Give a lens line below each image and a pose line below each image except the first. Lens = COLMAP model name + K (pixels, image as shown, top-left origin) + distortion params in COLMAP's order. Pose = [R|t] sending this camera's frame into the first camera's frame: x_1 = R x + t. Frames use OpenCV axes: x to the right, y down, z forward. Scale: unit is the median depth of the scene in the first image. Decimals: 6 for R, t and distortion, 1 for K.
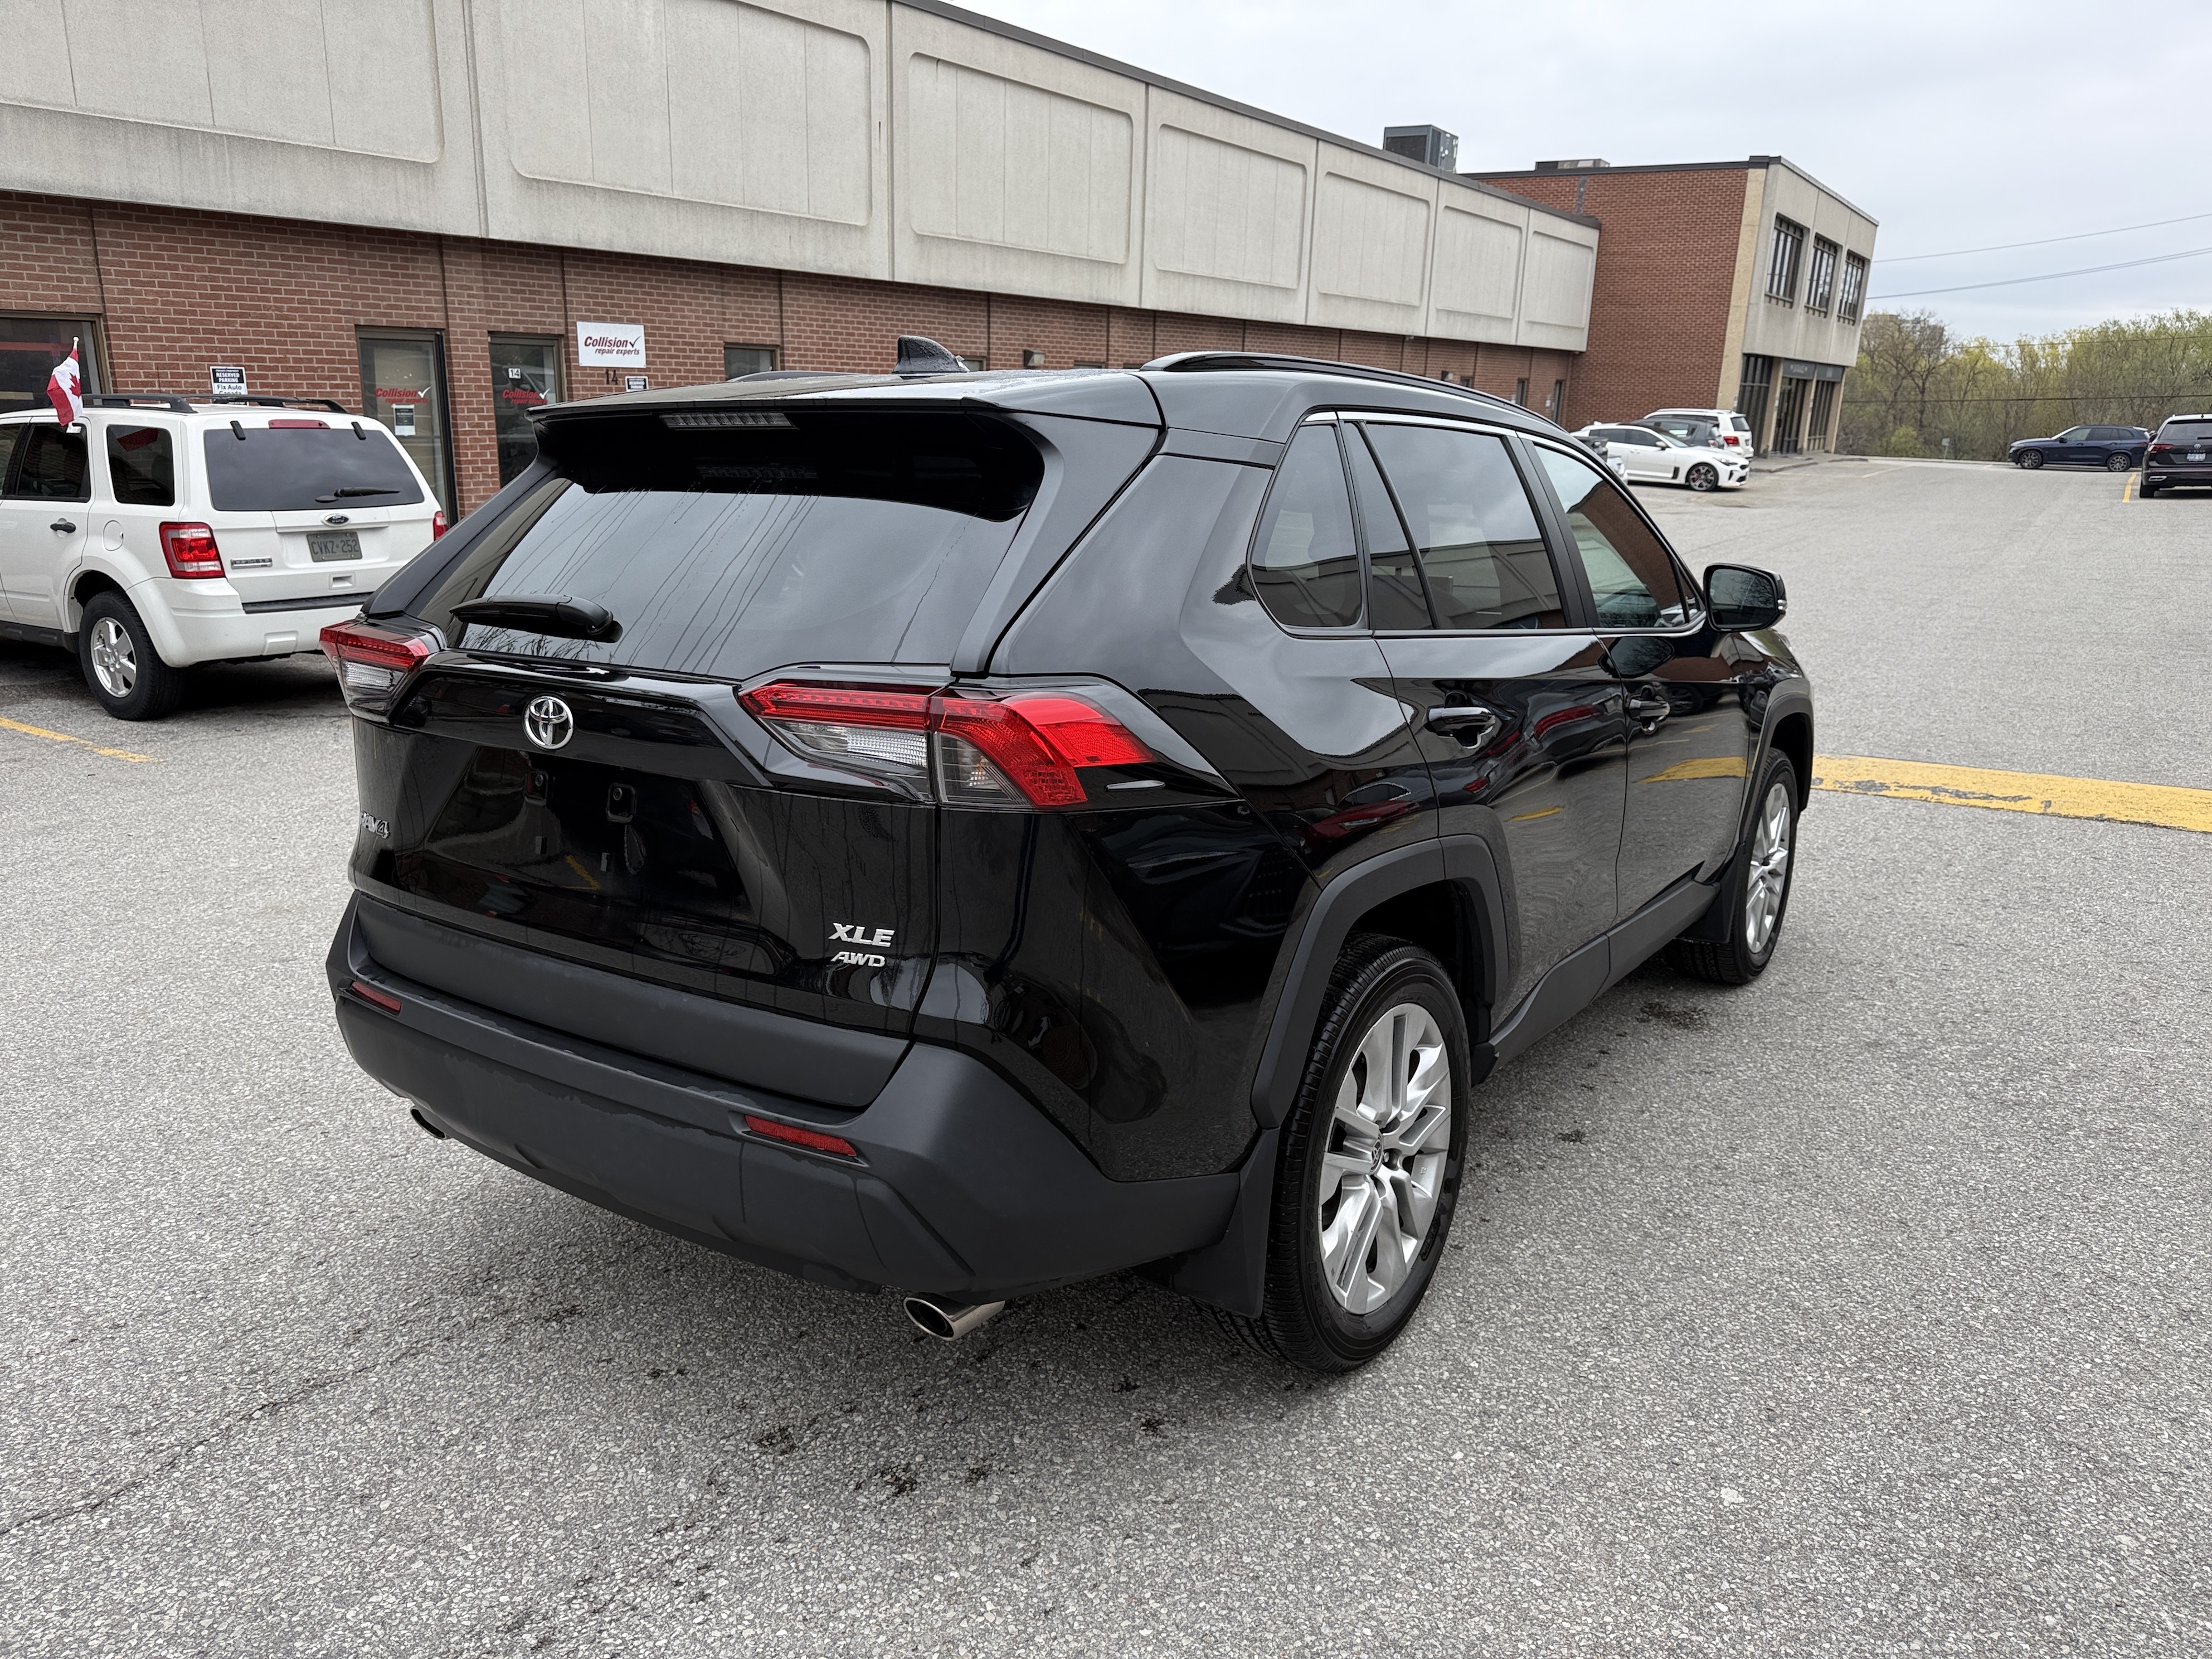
lens RADIAL K [[1585.2, 0, 1106.0], [0, 1585.2, 829.5], [0, 0, 1]] dist [0.021245, -0.033941]
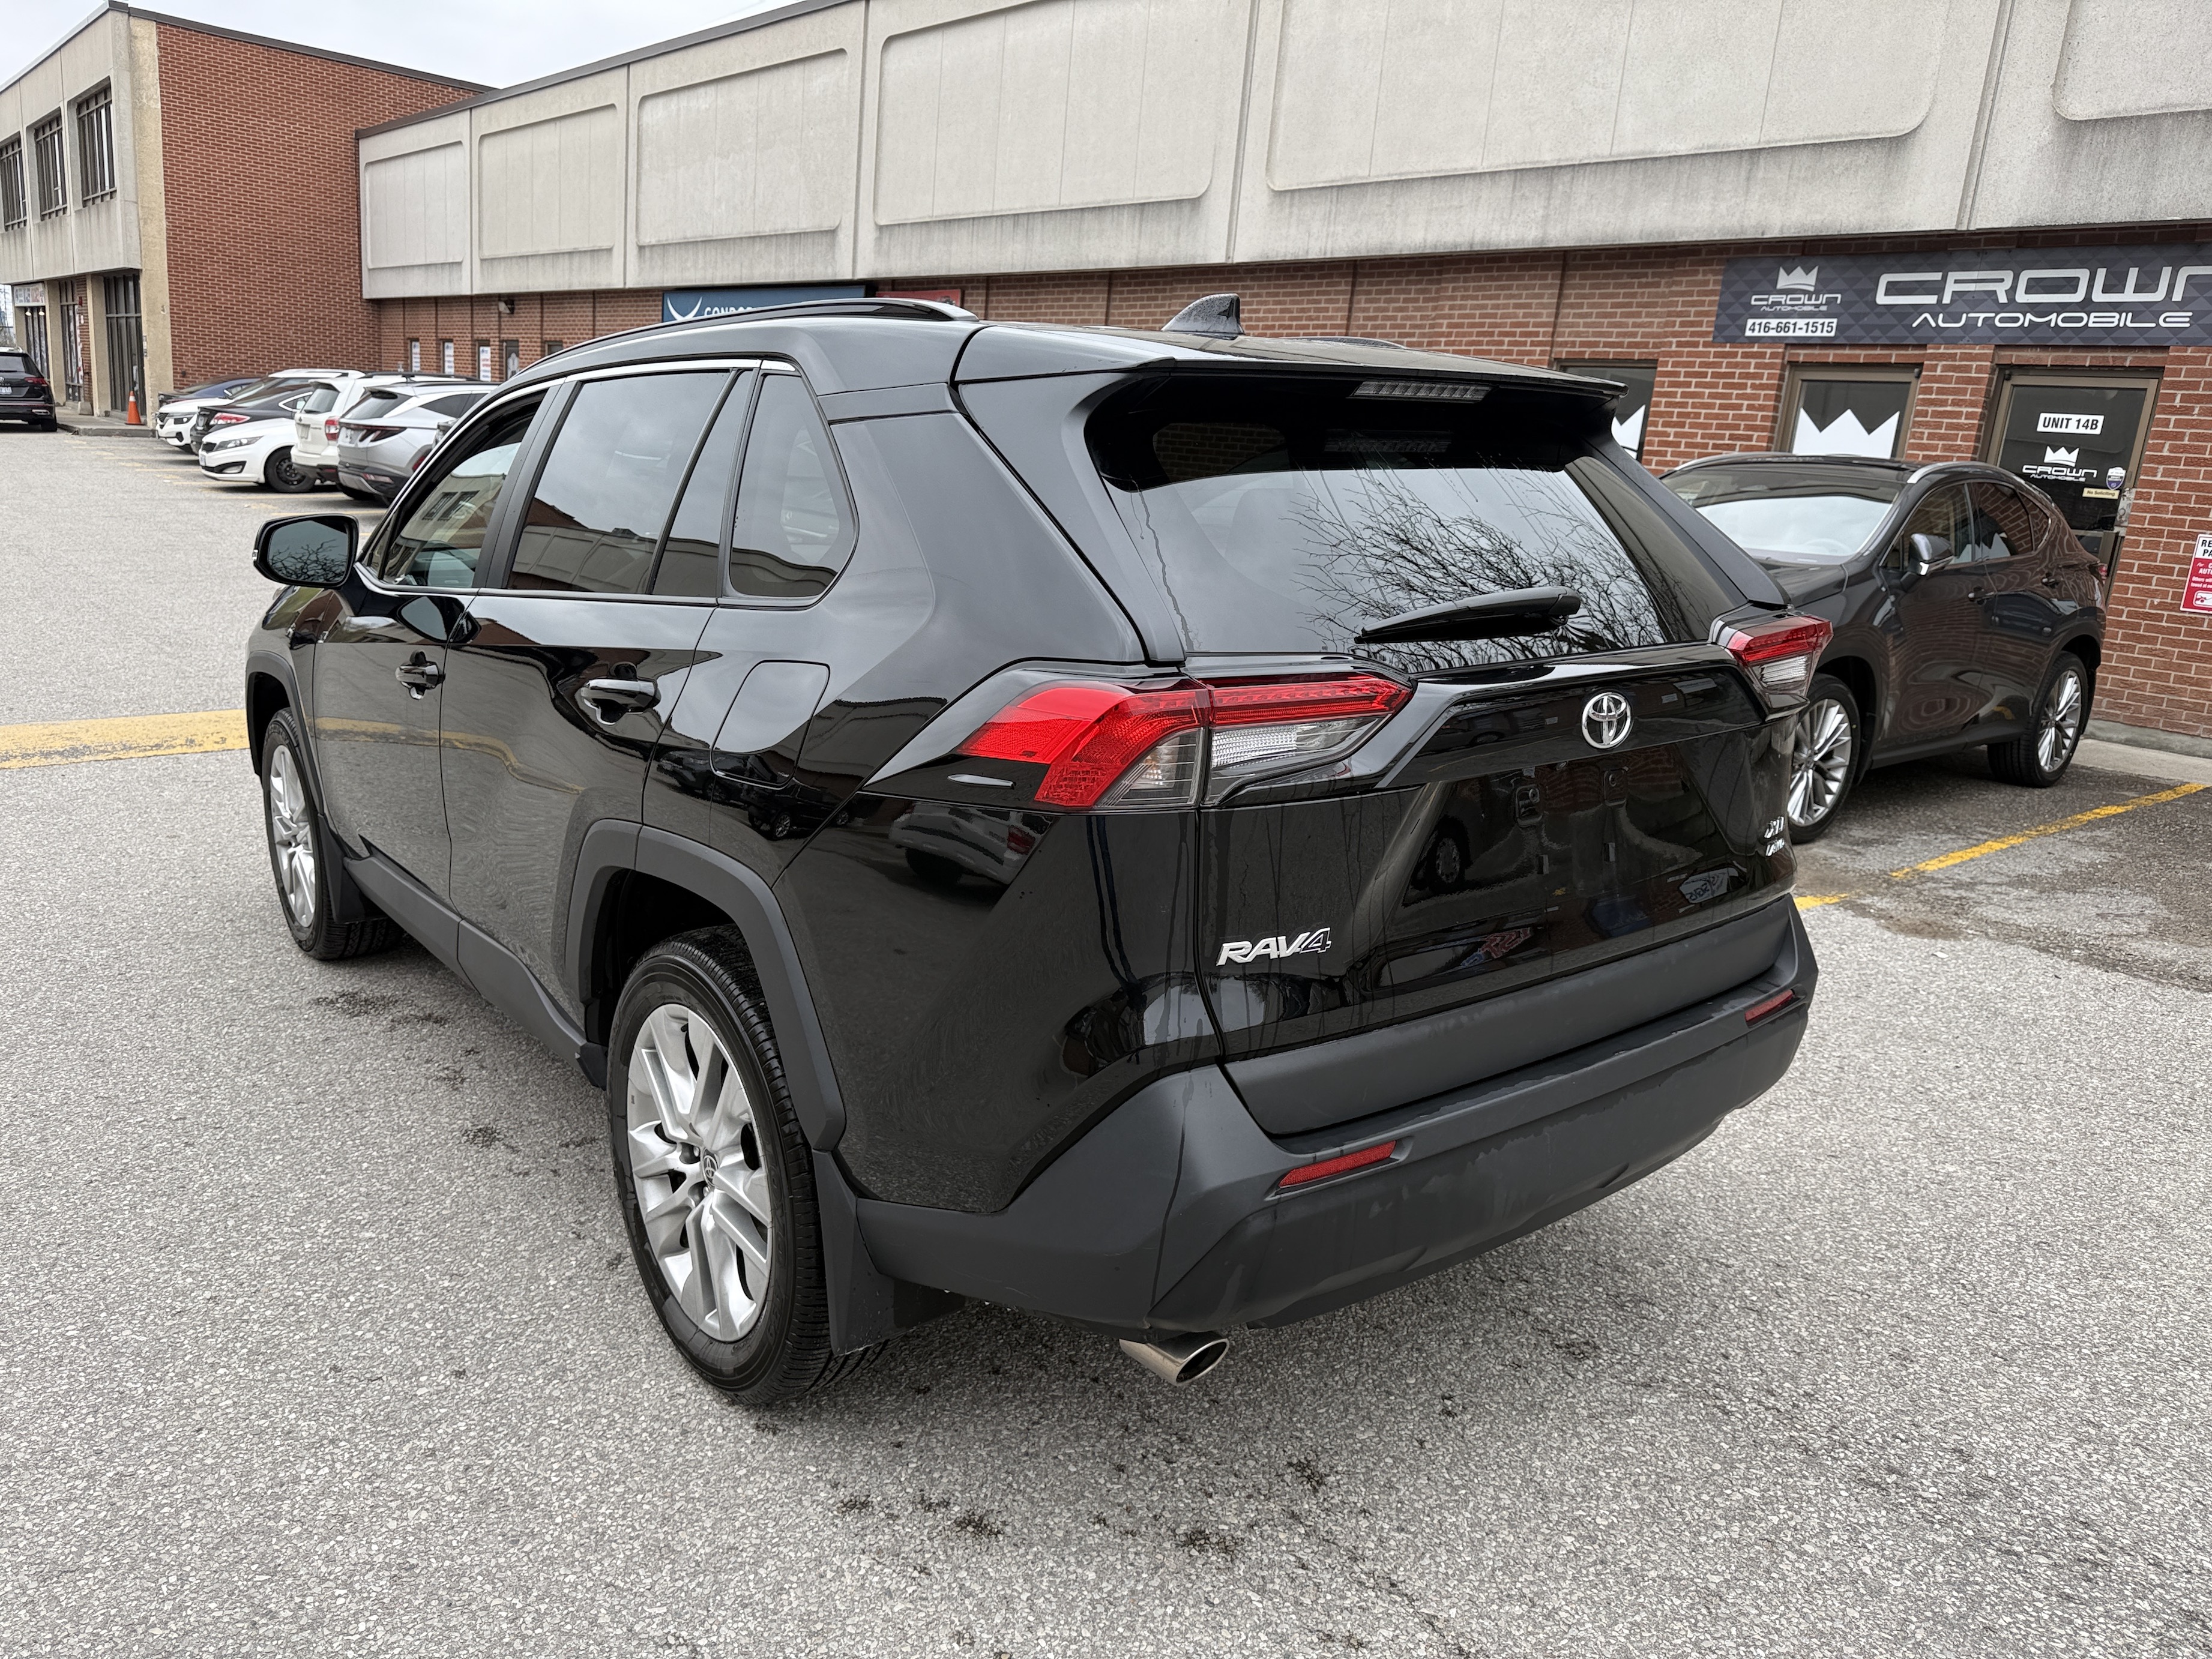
lens RADIAL K [[1579.0, 0, 1066.1], [0, 1579.0, 828.1], [0, 0, 1]] dist [0.024727, -0.011186]
pose [[0.325205, -0.230864, 0.917030, -0.089690], [0.193827, 0.965426, 0.174311, -0.015601], [-0.925566, 0.121059, 0.358708, 0.065442]]
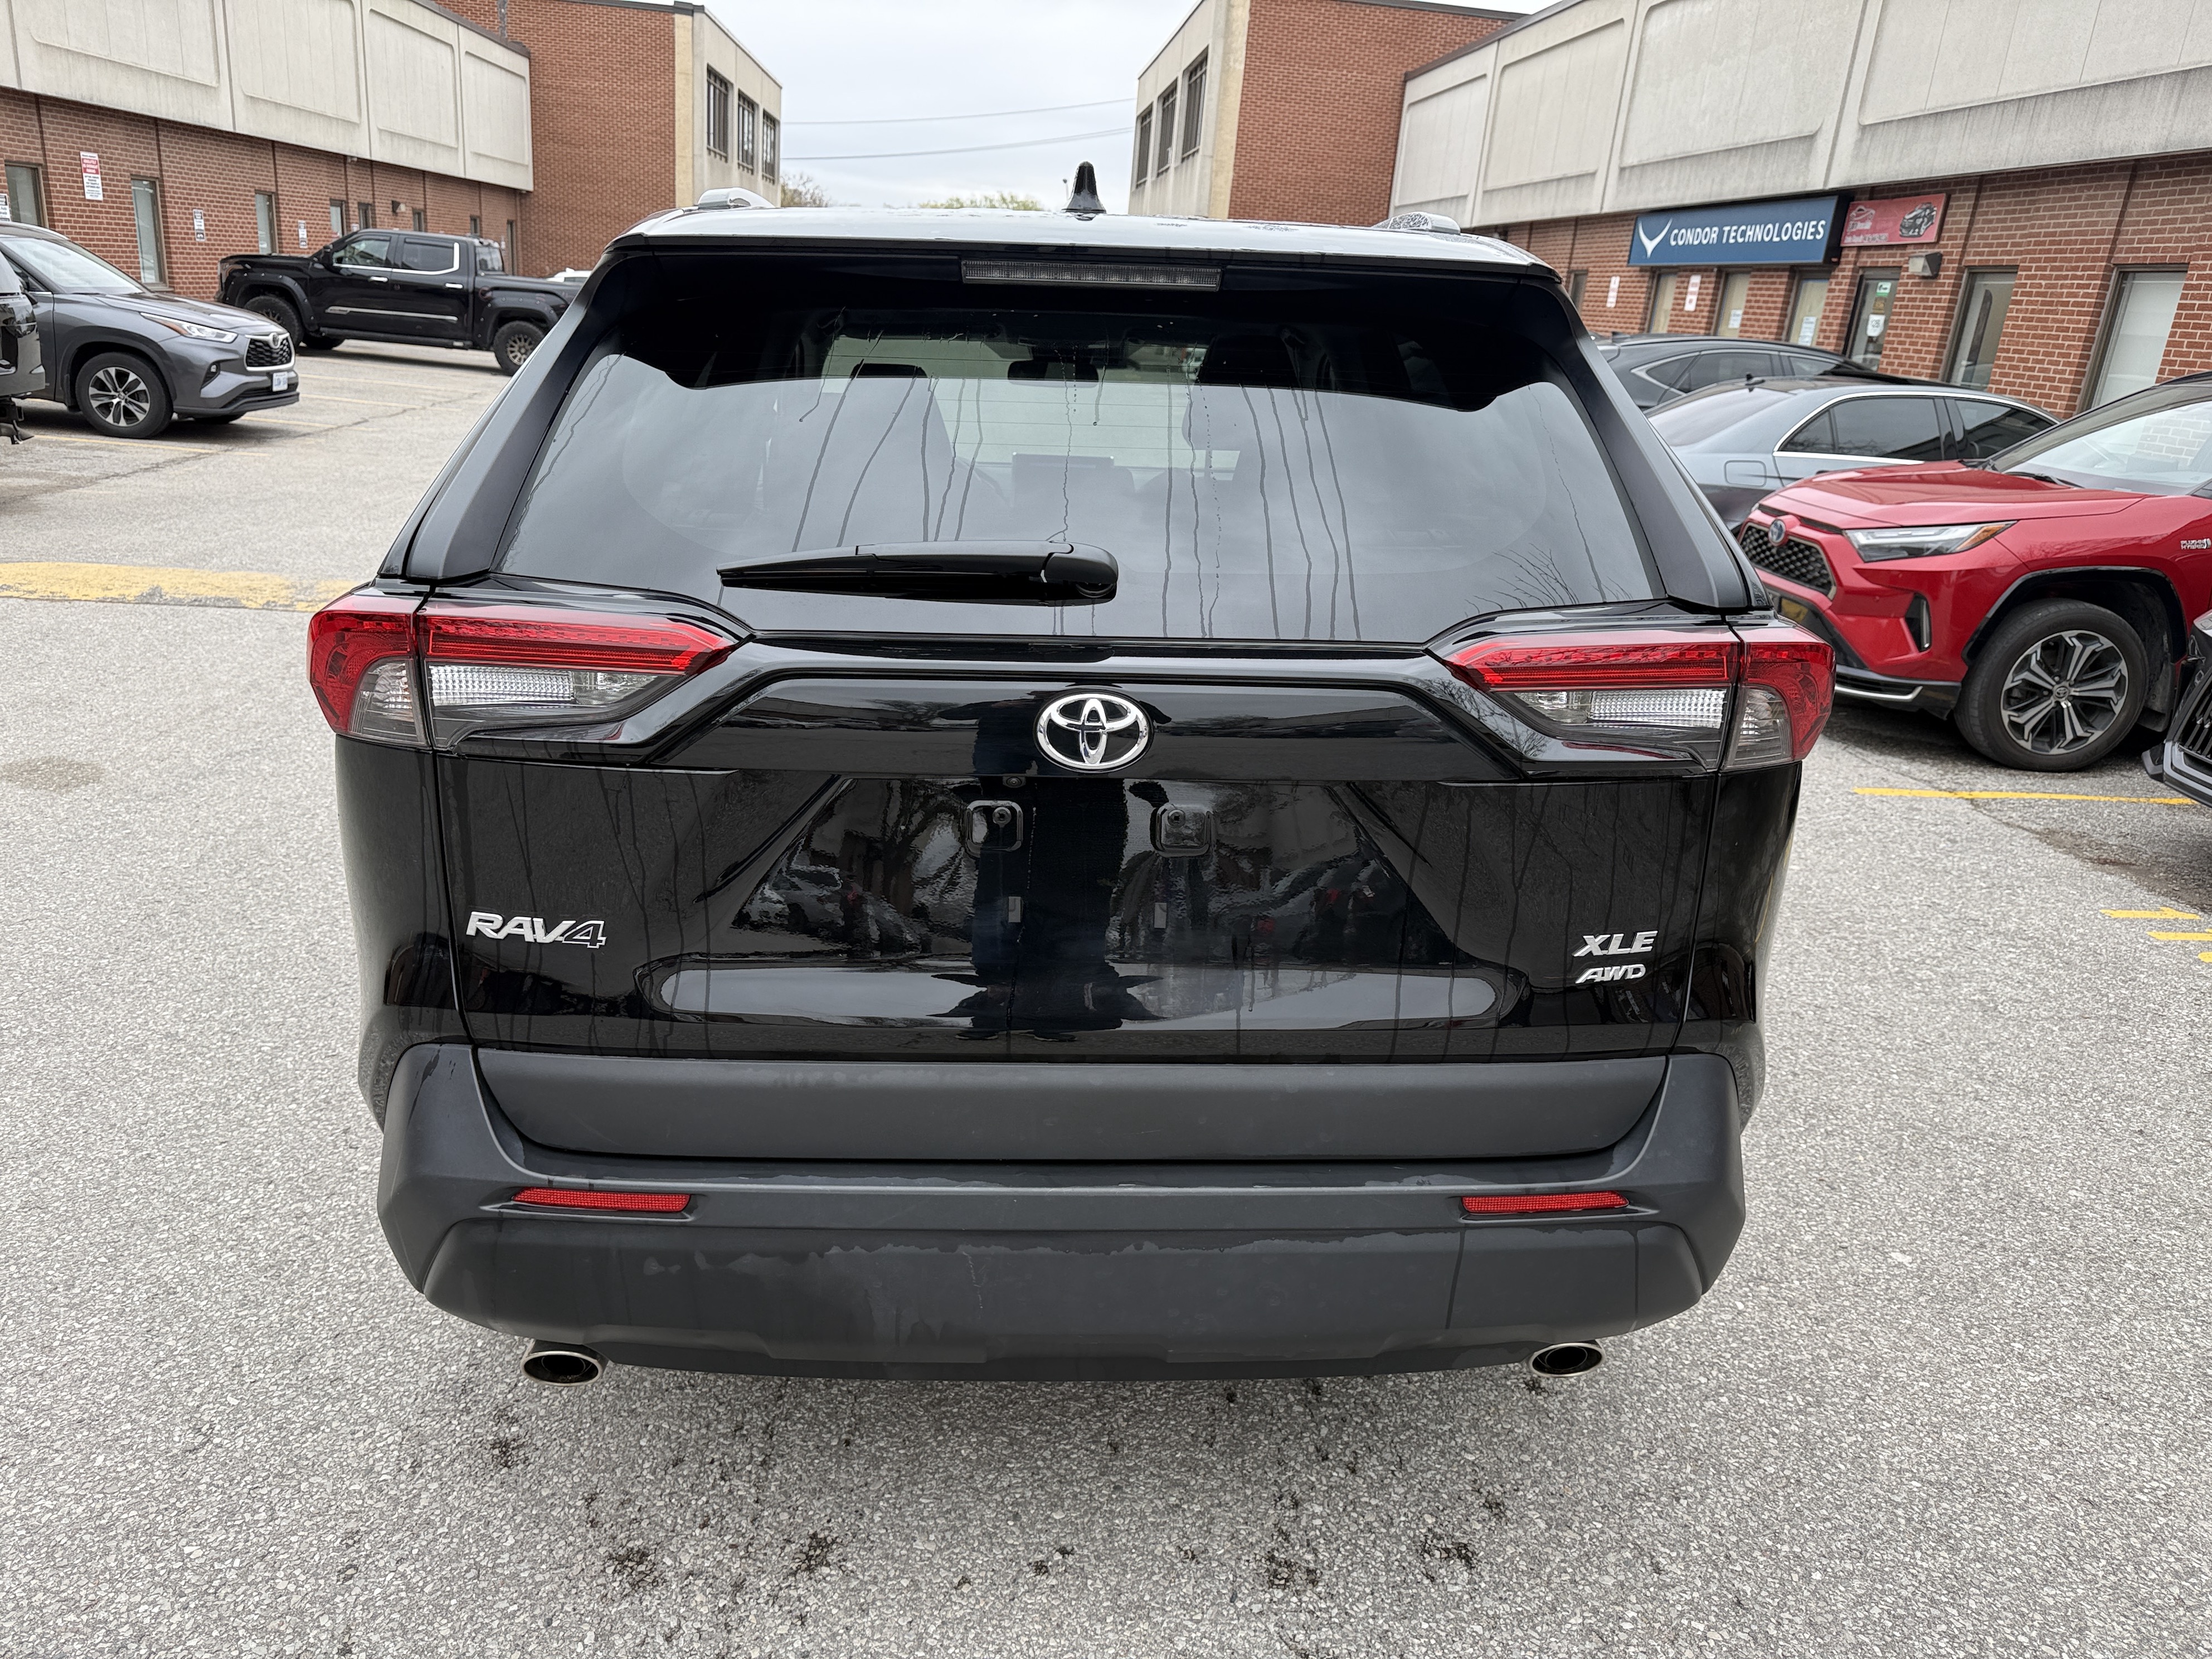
lens RADIAL K [[1541.4, 0, 1106.0], [0, 1541.4, 829.5], [0, 0, 1]] dist [0.045538, -0.021505]
pose [[0.801170, -0.164482, 0.575388, -0.049863], [0.109234, 0.985527, 0.129629, -0.007571], [-0.588383, -0.041003, 0.807542, 0.031426]]
